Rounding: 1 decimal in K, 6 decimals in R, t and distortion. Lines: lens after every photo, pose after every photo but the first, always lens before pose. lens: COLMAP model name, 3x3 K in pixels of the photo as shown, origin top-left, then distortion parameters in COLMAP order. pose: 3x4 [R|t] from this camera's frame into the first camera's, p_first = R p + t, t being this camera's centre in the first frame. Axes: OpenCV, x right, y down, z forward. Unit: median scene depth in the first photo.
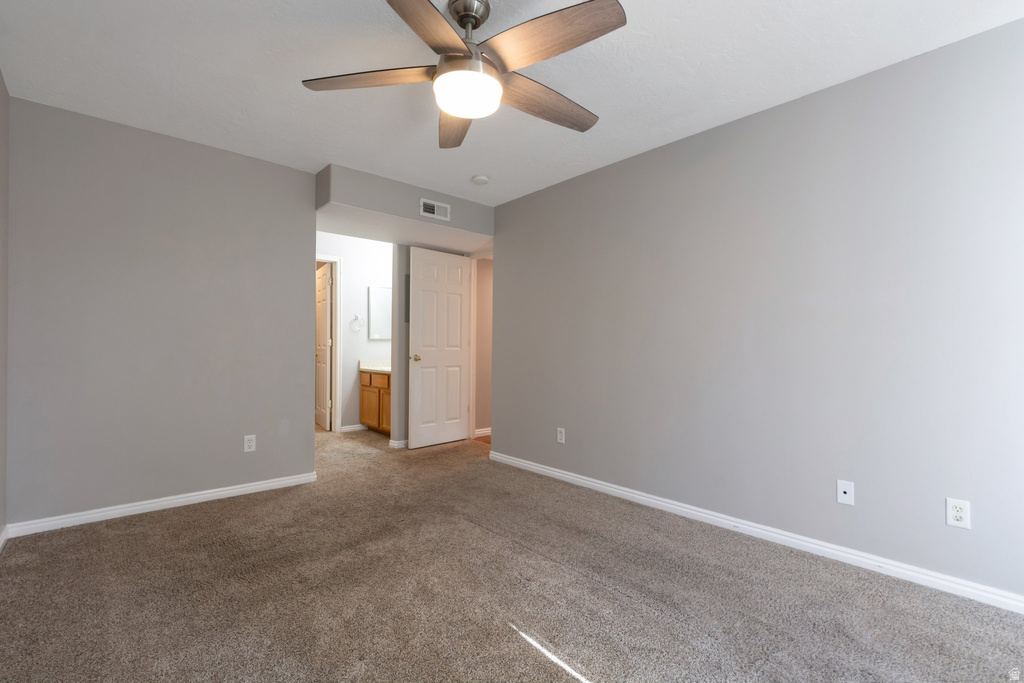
lens RADIAL K [[449.0, 0, 512.1], [0, 449.0, 343.3], [0, 0, 1]] dist [-0.002995, -0.000313]
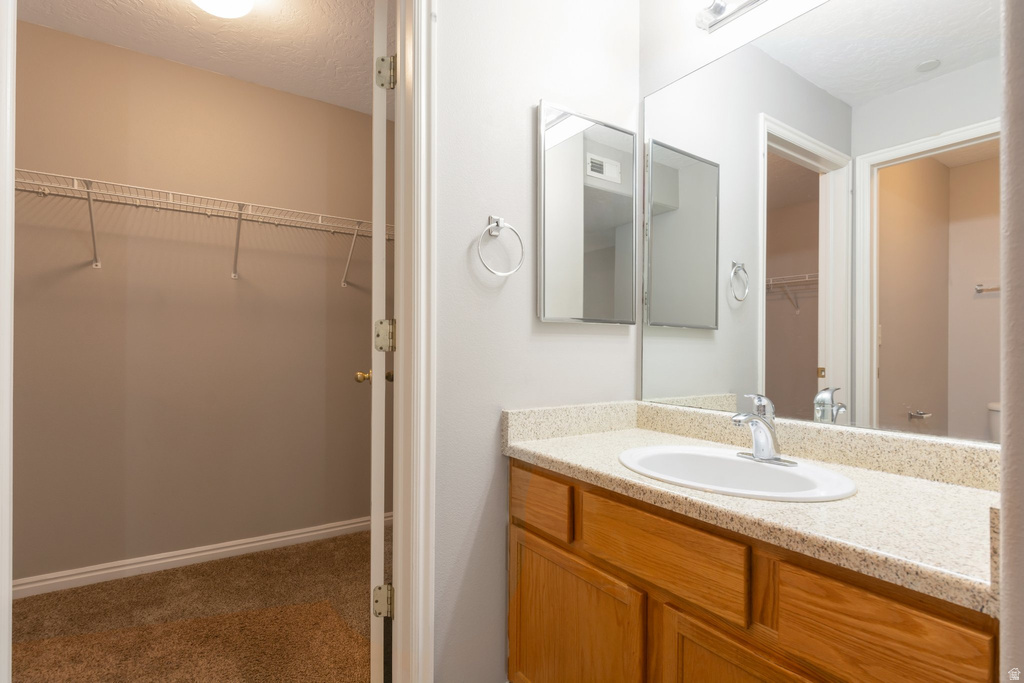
lens RADIAL K [[527.6, 0, 511.9], [0, 527.6, 340.4], [0, 0, 1]] dist [0.000247, -0.000006]
pose [[0.988877, 0.004488, -0.148669, -0.297002], [-0.004573, 0.999990, -0.000226, 0.001190], [0.148666, 0.000904, 0.988887, 0.732489]]
